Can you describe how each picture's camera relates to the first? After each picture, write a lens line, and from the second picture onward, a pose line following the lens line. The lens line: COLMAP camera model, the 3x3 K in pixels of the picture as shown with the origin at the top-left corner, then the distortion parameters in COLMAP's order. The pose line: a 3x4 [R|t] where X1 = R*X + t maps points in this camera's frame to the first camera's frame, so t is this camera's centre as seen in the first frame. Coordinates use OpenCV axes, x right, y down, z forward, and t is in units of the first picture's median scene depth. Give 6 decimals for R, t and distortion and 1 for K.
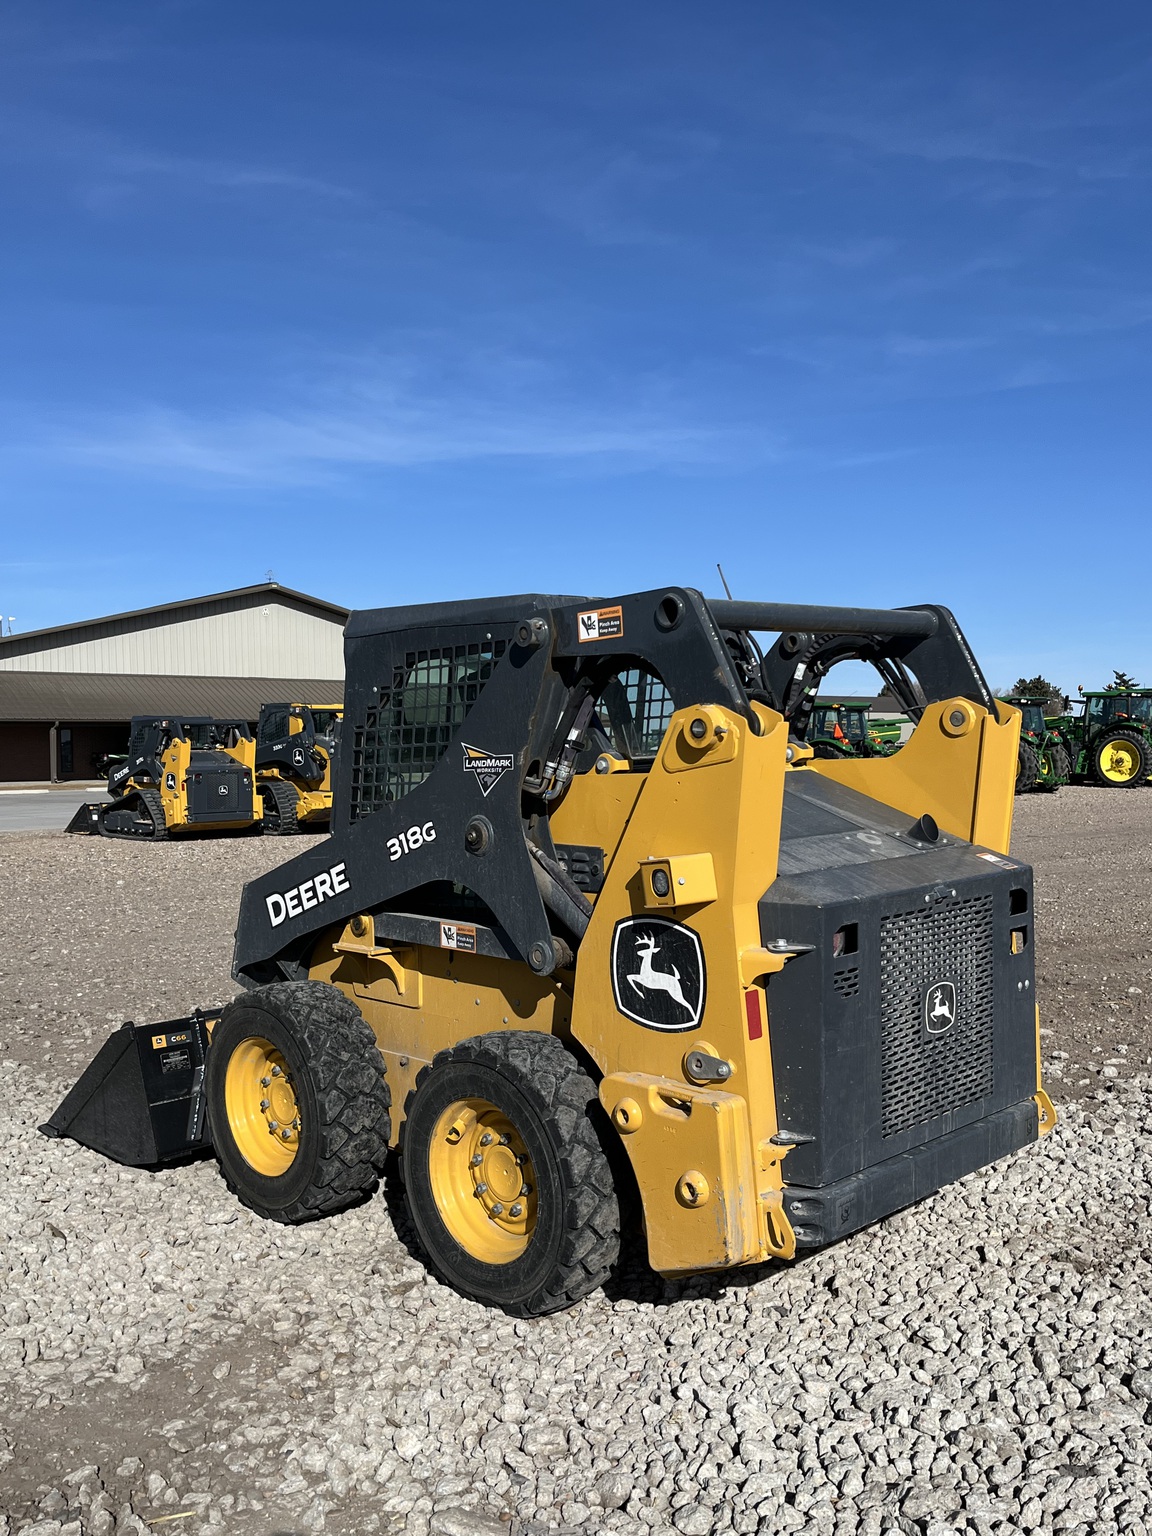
lens RADIAL K [[1355.8, 0, 577.7], [0, 1355.8, 773.6], [0, 0, 1]] dist [0.072775, -0.087358]
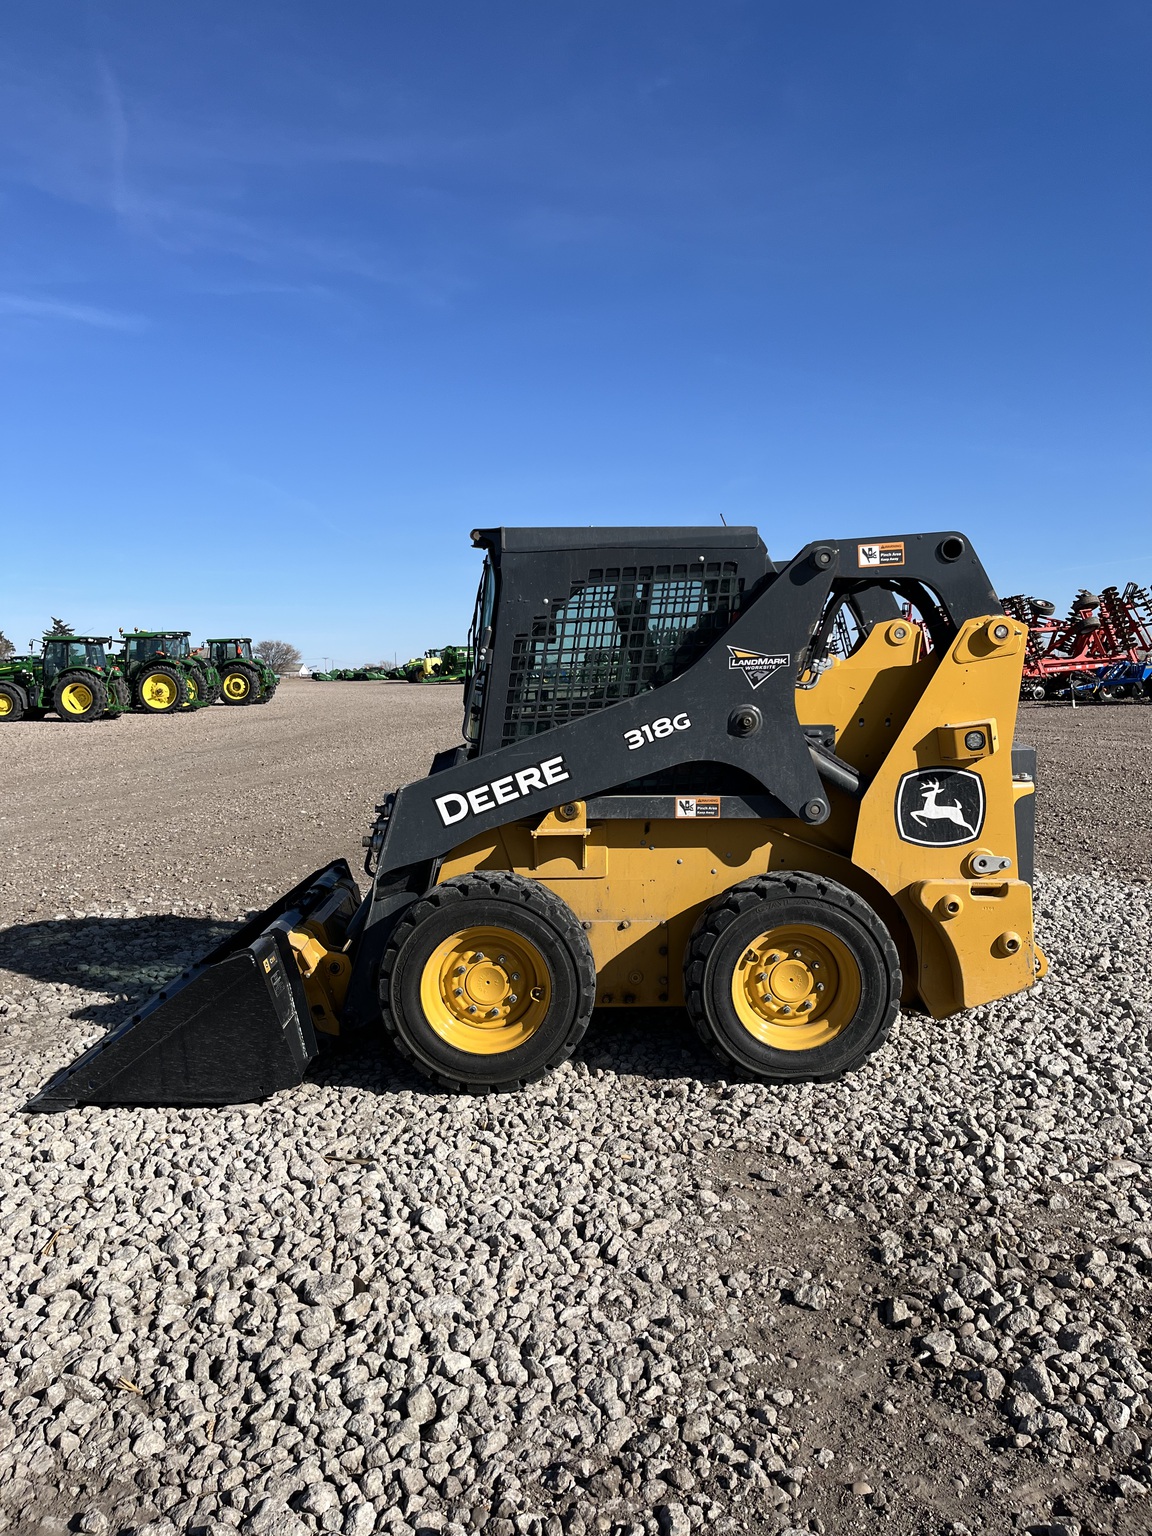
lens RADIAL K [[1132.5, 0, 569.0], [0, 1132.5, 759.1], [0, 0, 1]] dist [0.094910, -0.126923]
pose [[0.708907, -0.059782, 0.702763, -0.894835], [0.026330, 0.997950, 0.058332, 0.015357], [-0.704810, -0.022848, 0.709028, 0.369419]]
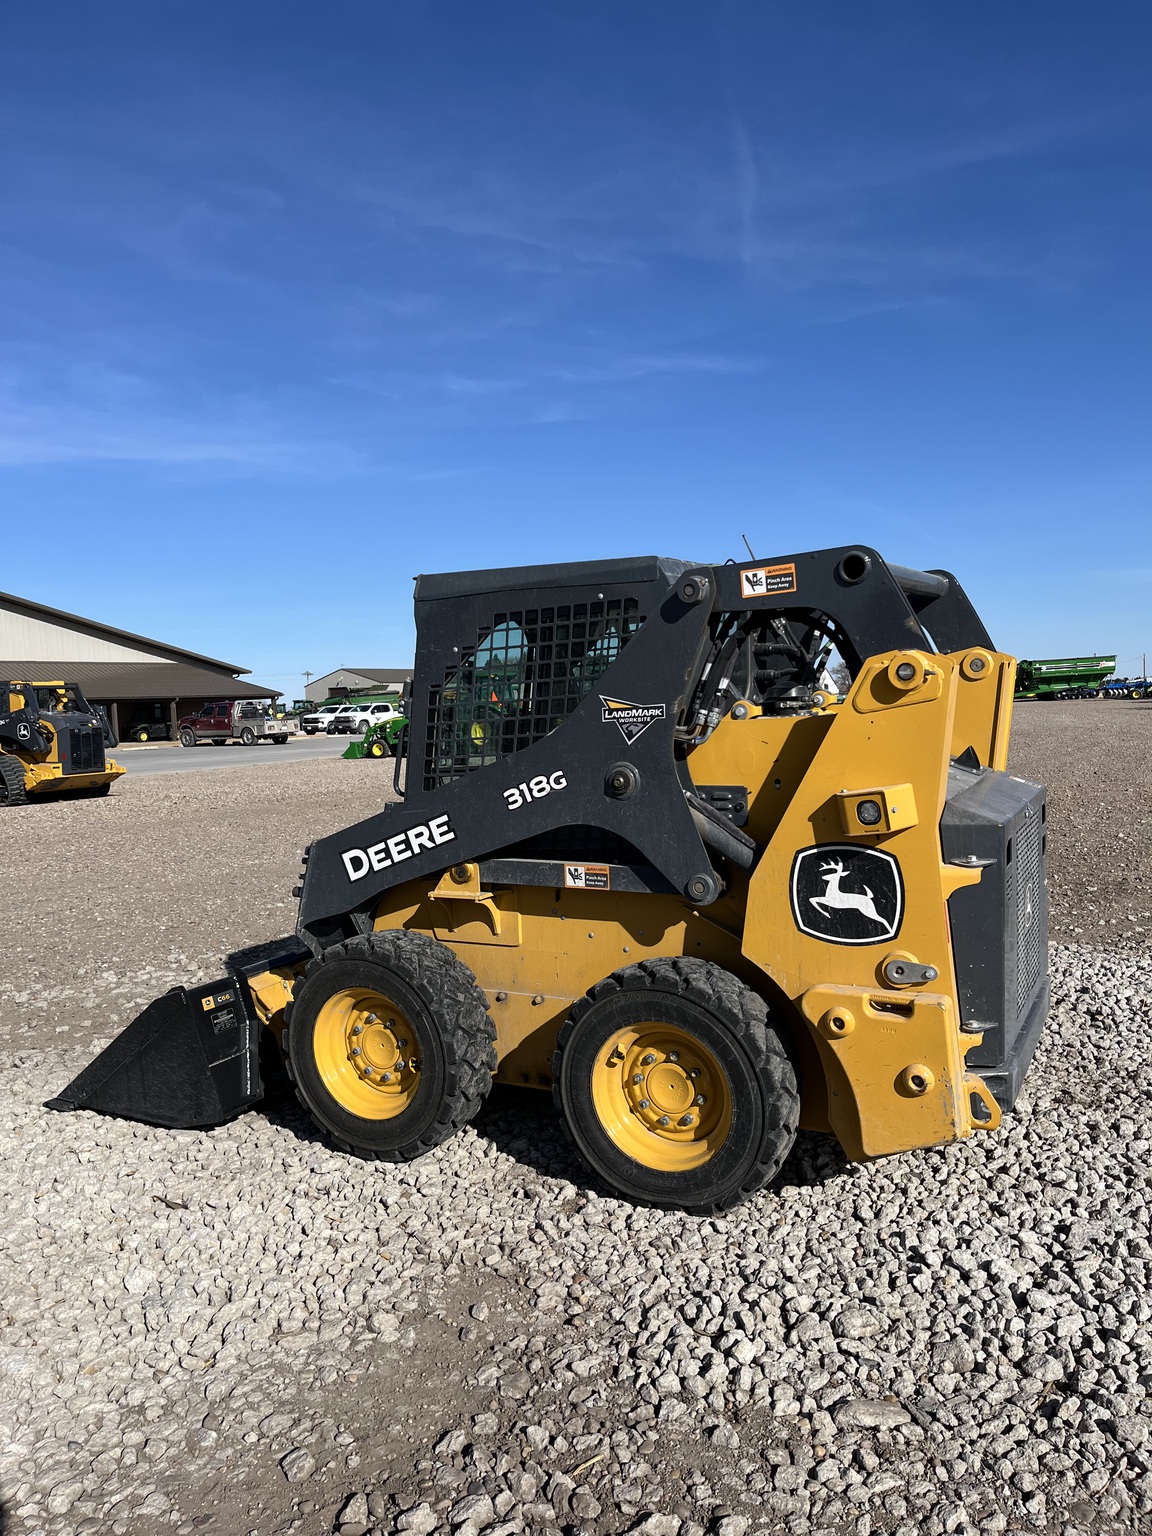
lens RADIAL K [[1130.6, 0, 570.8], [0, 1130.6, 772.4], [0, 0, 1]] dist [0.093866, -0.126091]
pose [[0.956564, -0.043661, 0.288236, -0.361589], [0.034265, 0.998706, 0.037569, 0.003659], [-0.289503, -0.026061, 0.956822, 0.148995]]
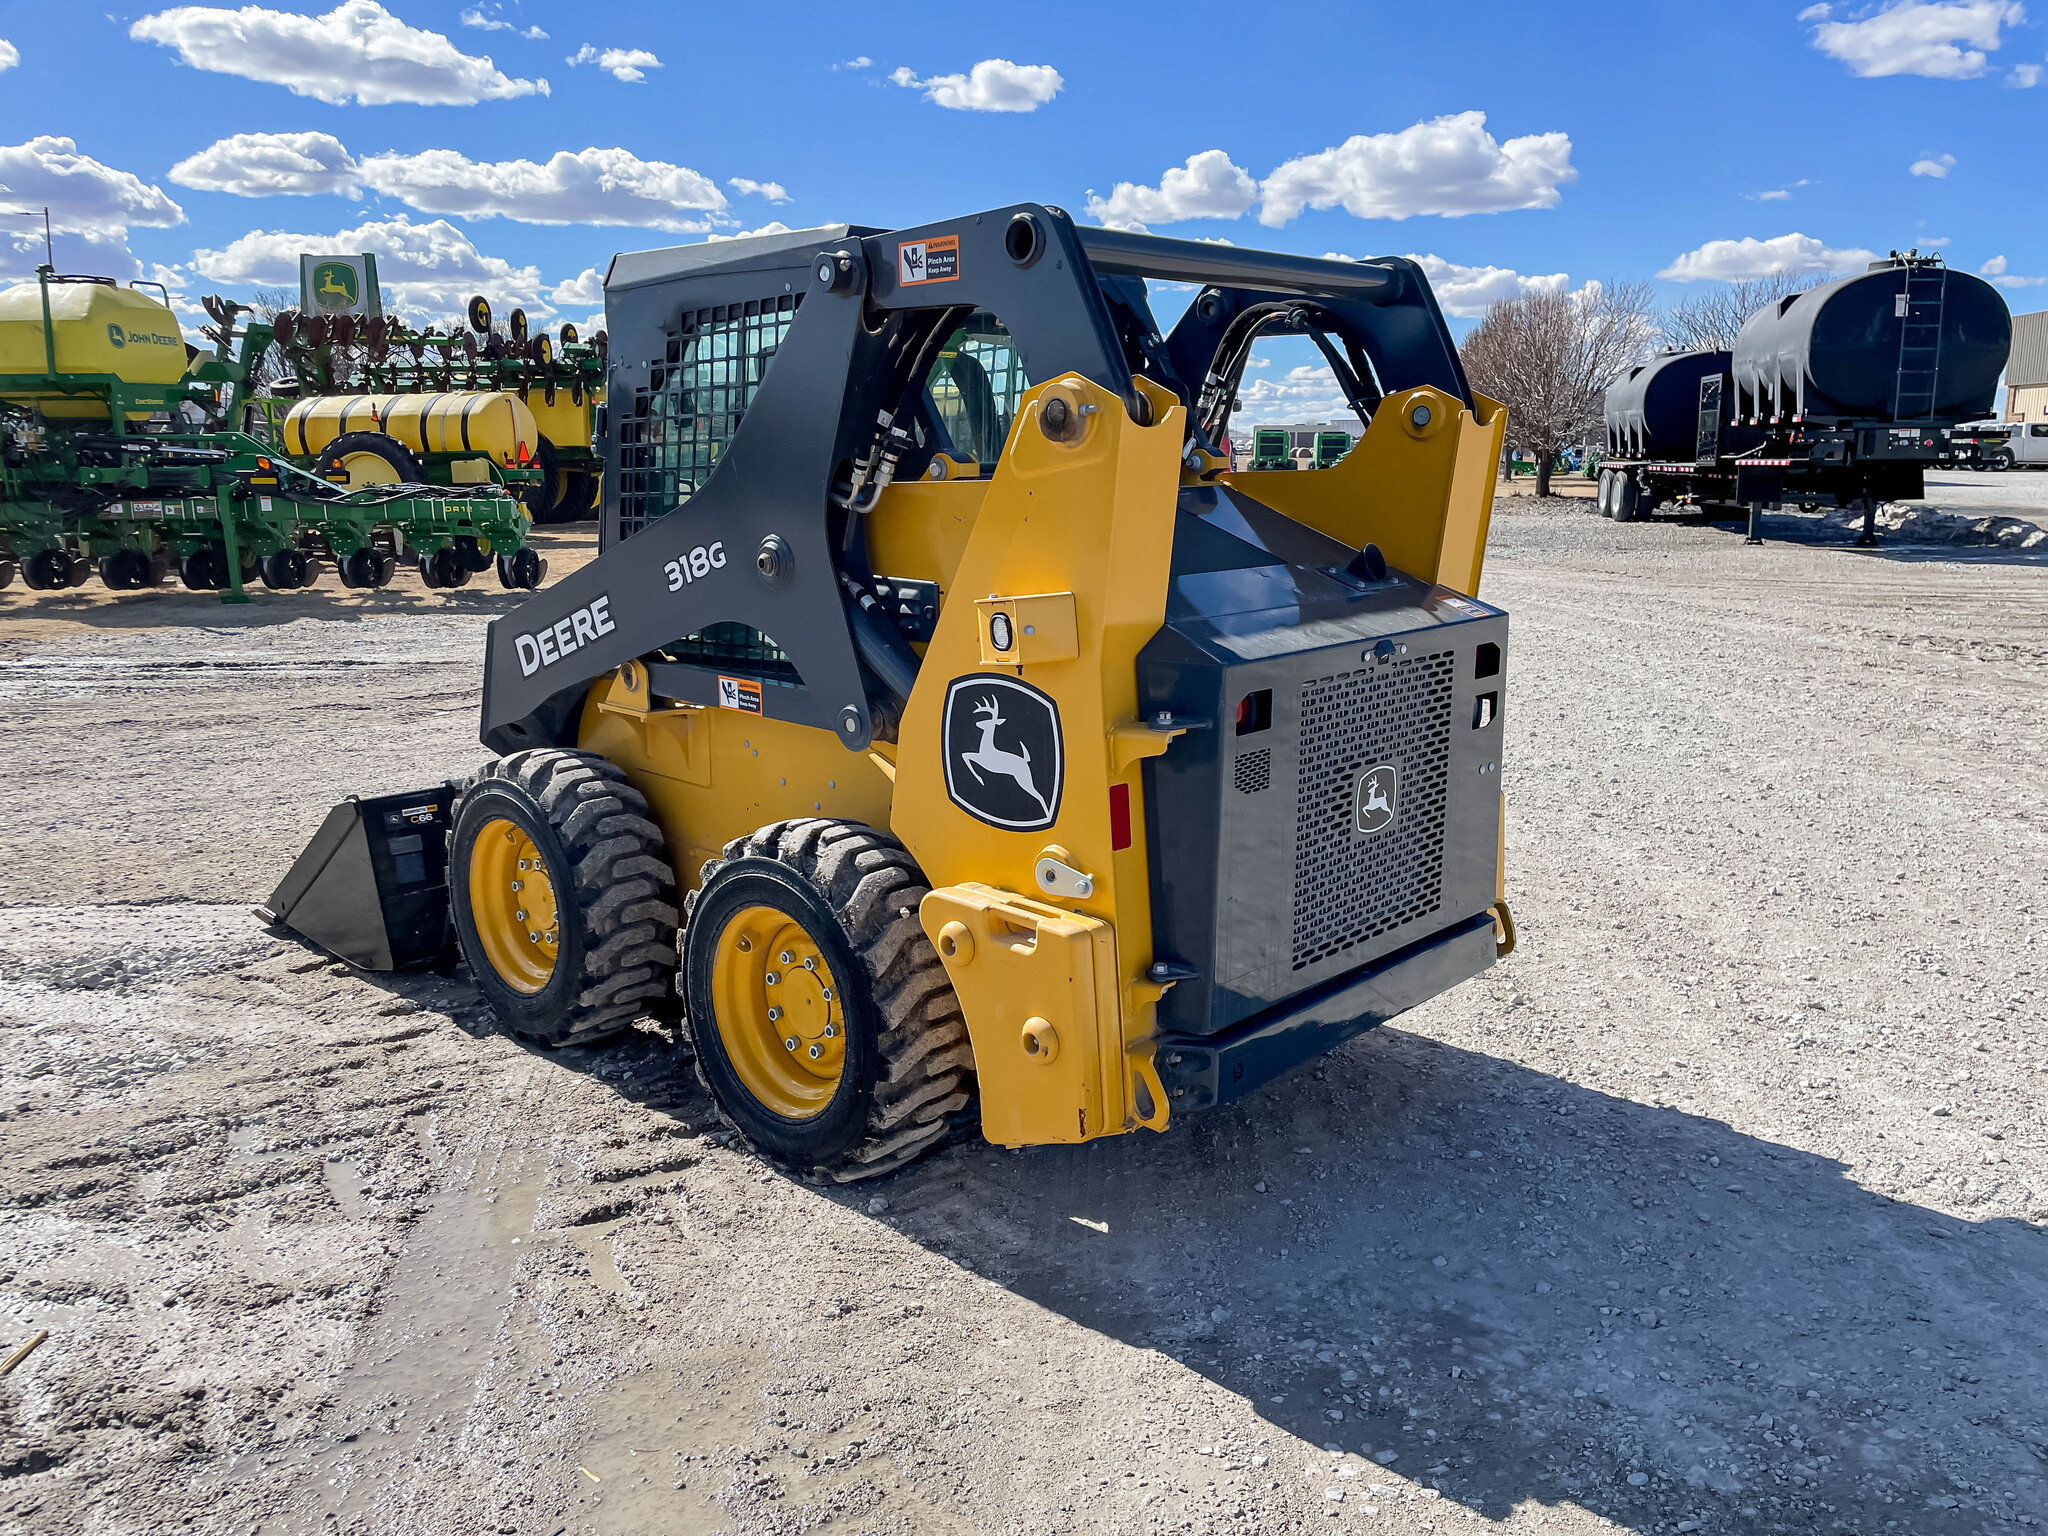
lens RADIAL K [[1510.1, 0, 981.0], [0, 1510.1, 755.3], [0, 0, 1]] dist [0.094910, -0.126923]
pose [[0.999834, 0.015725, 0.009176, 0.034225], [-0.017030, 0.986007, 0.165832, 0.009652], [-0.006439, -0.165961, 0.986111, 0.156156]]
